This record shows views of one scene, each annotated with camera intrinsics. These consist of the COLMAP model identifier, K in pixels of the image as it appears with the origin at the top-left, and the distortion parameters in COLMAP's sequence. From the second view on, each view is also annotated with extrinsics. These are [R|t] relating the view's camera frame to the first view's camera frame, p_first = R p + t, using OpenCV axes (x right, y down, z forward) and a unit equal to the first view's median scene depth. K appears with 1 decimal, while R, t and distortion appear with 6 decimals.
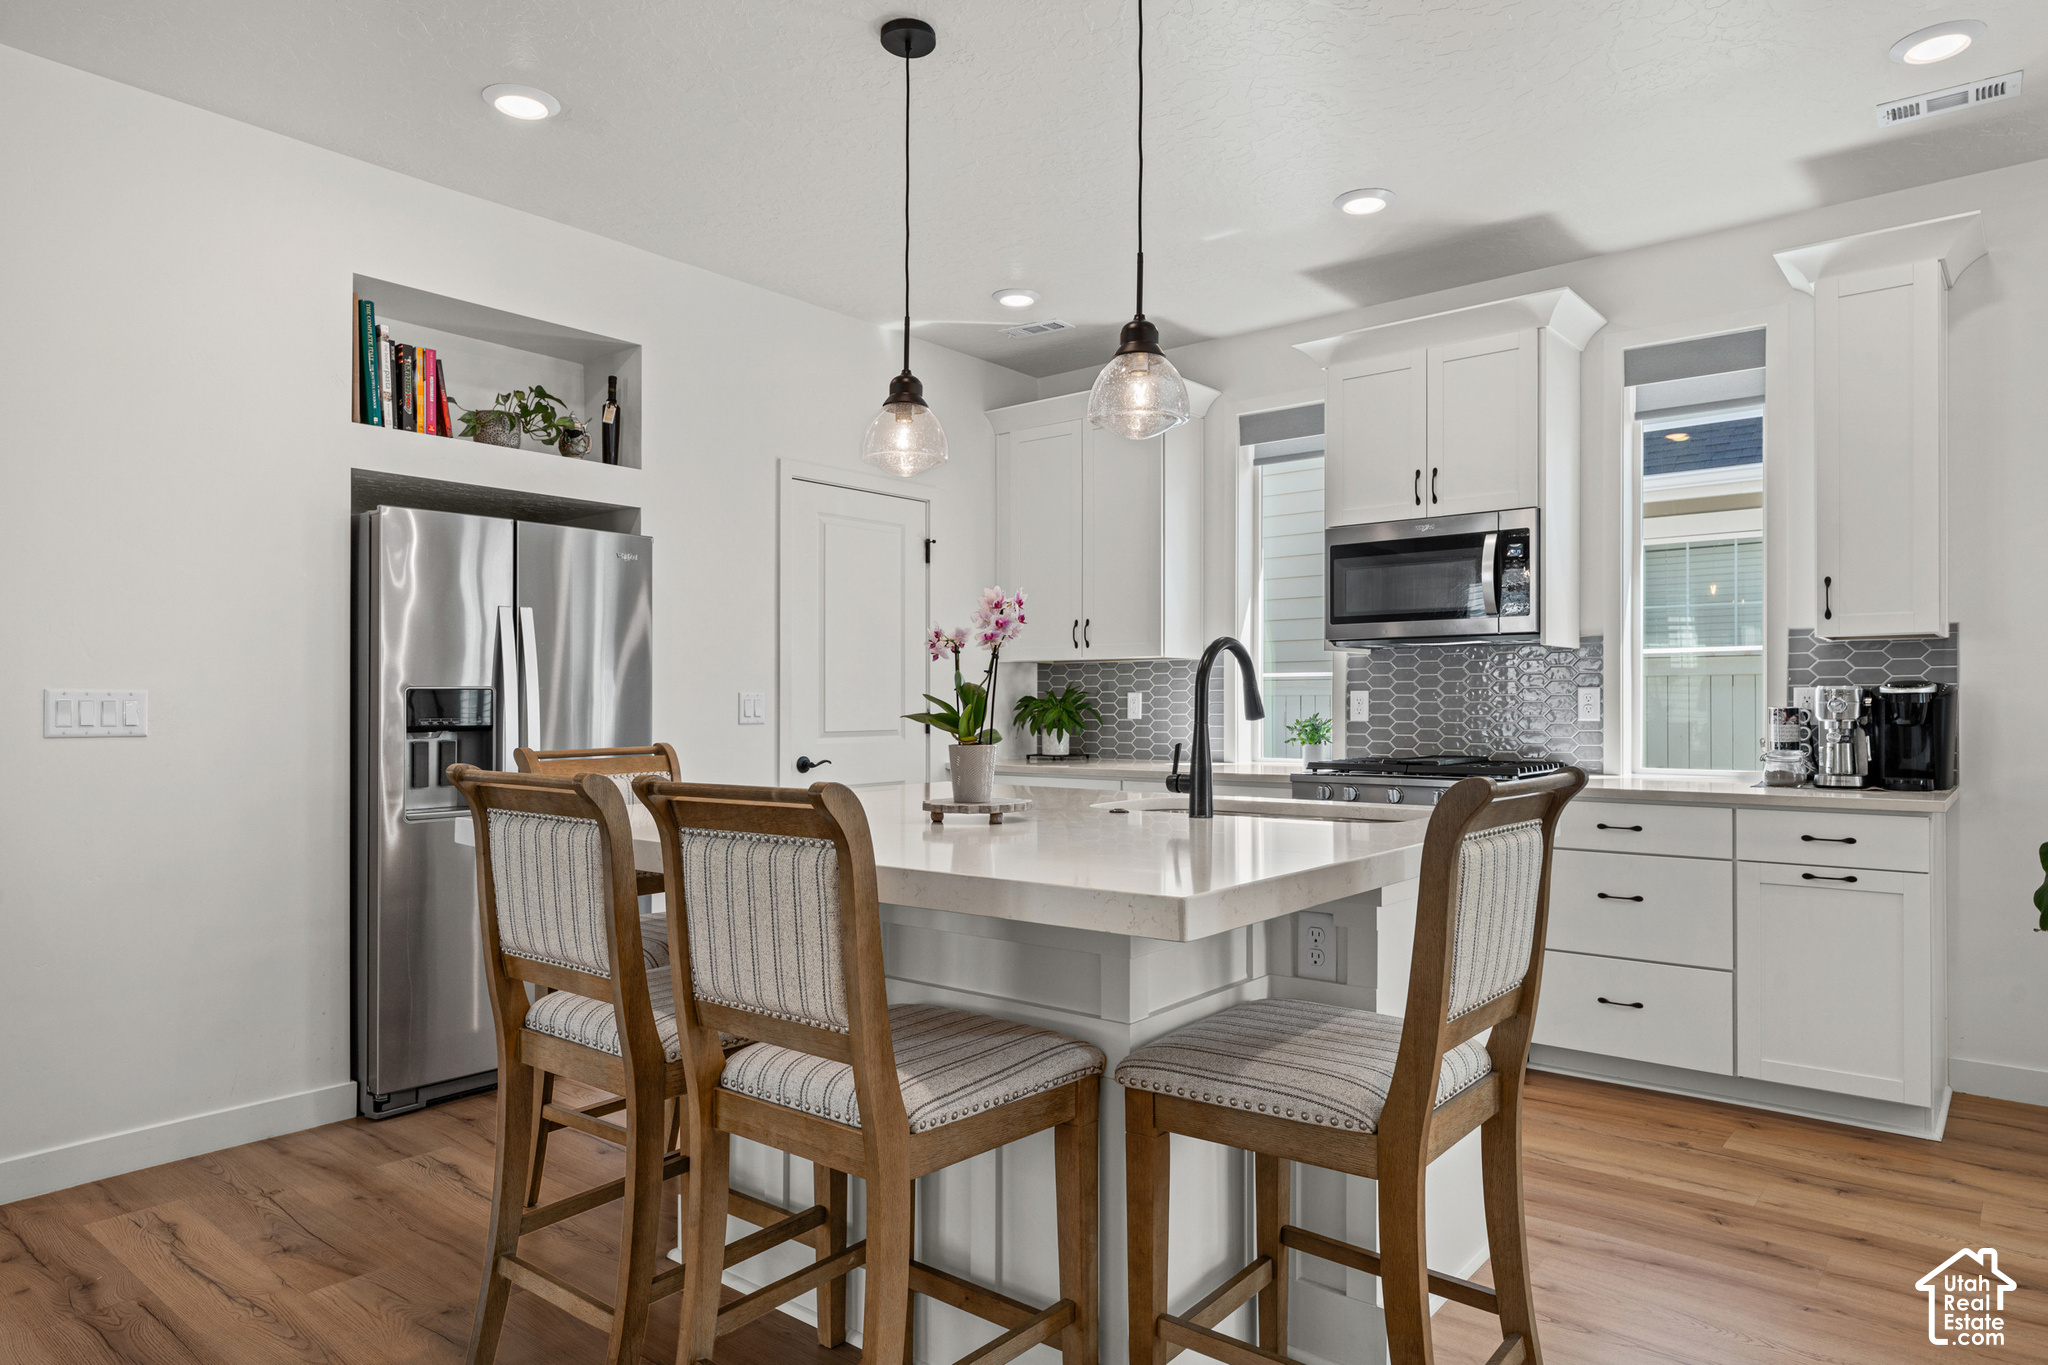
lens RADIAL K [[1224.2, 0, 1029.4], [0, 1224.2, 699.2], [0, 0, 1]] dist [-0.005143, 0.003969]
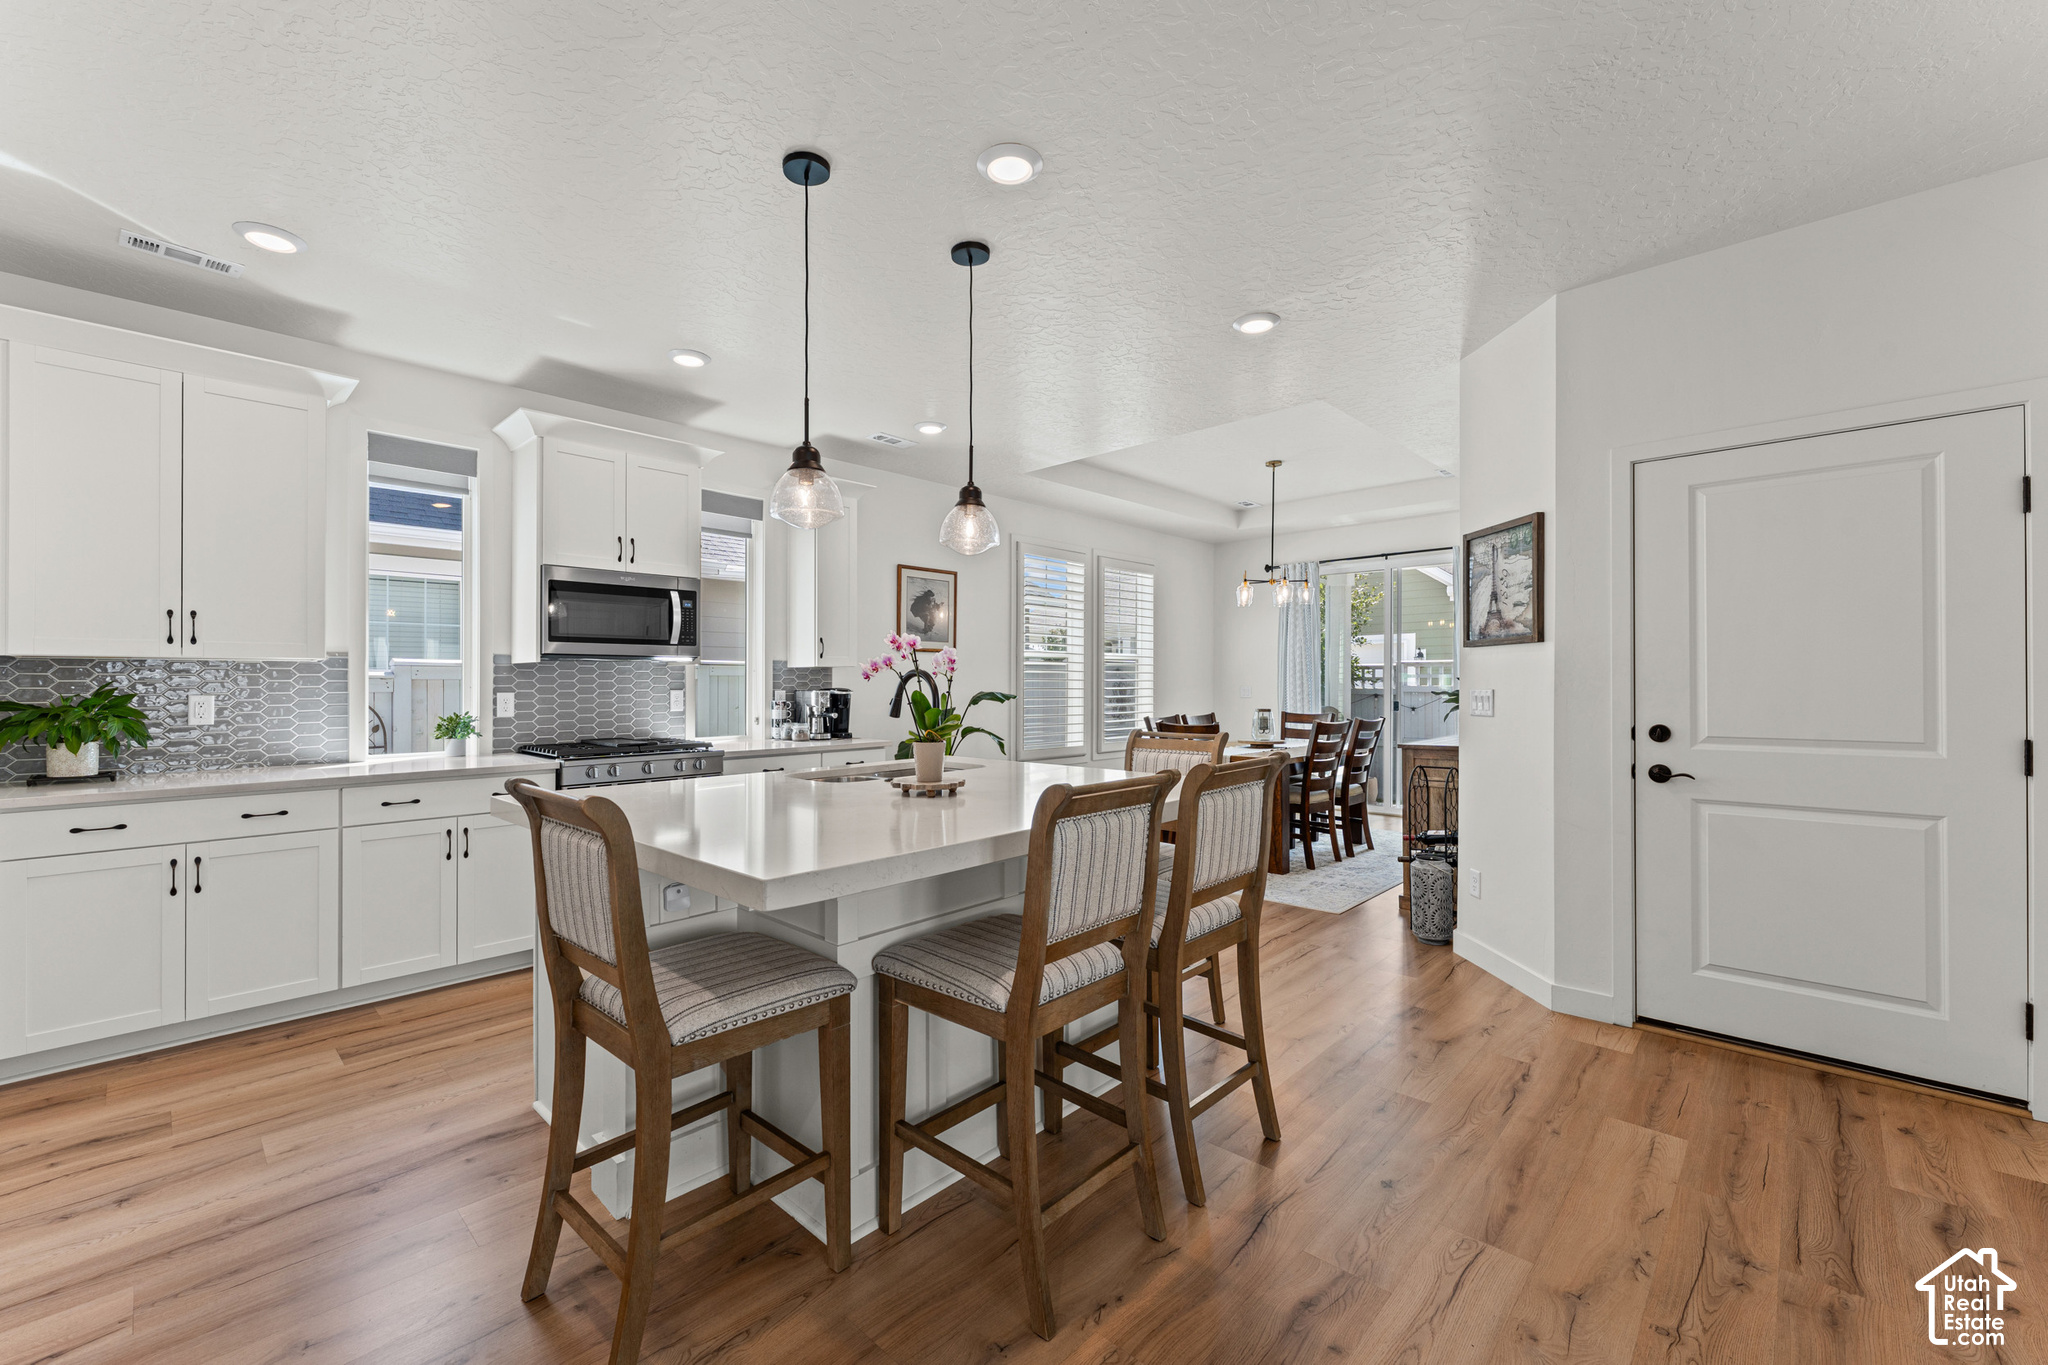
lens RADIAL K [[820.0, 0, 1010.7], [0, 820.0, 692.2], [0, 0, 1]] dist [-0.000379, -0.001696]
pose [[0.076608, -0.009701, 0.997014, -0.596349], [-0.001455, 0.999951, 0.009842, -0.018883], [-0.997060, -0.002205, 0.076590, 0.488450]]
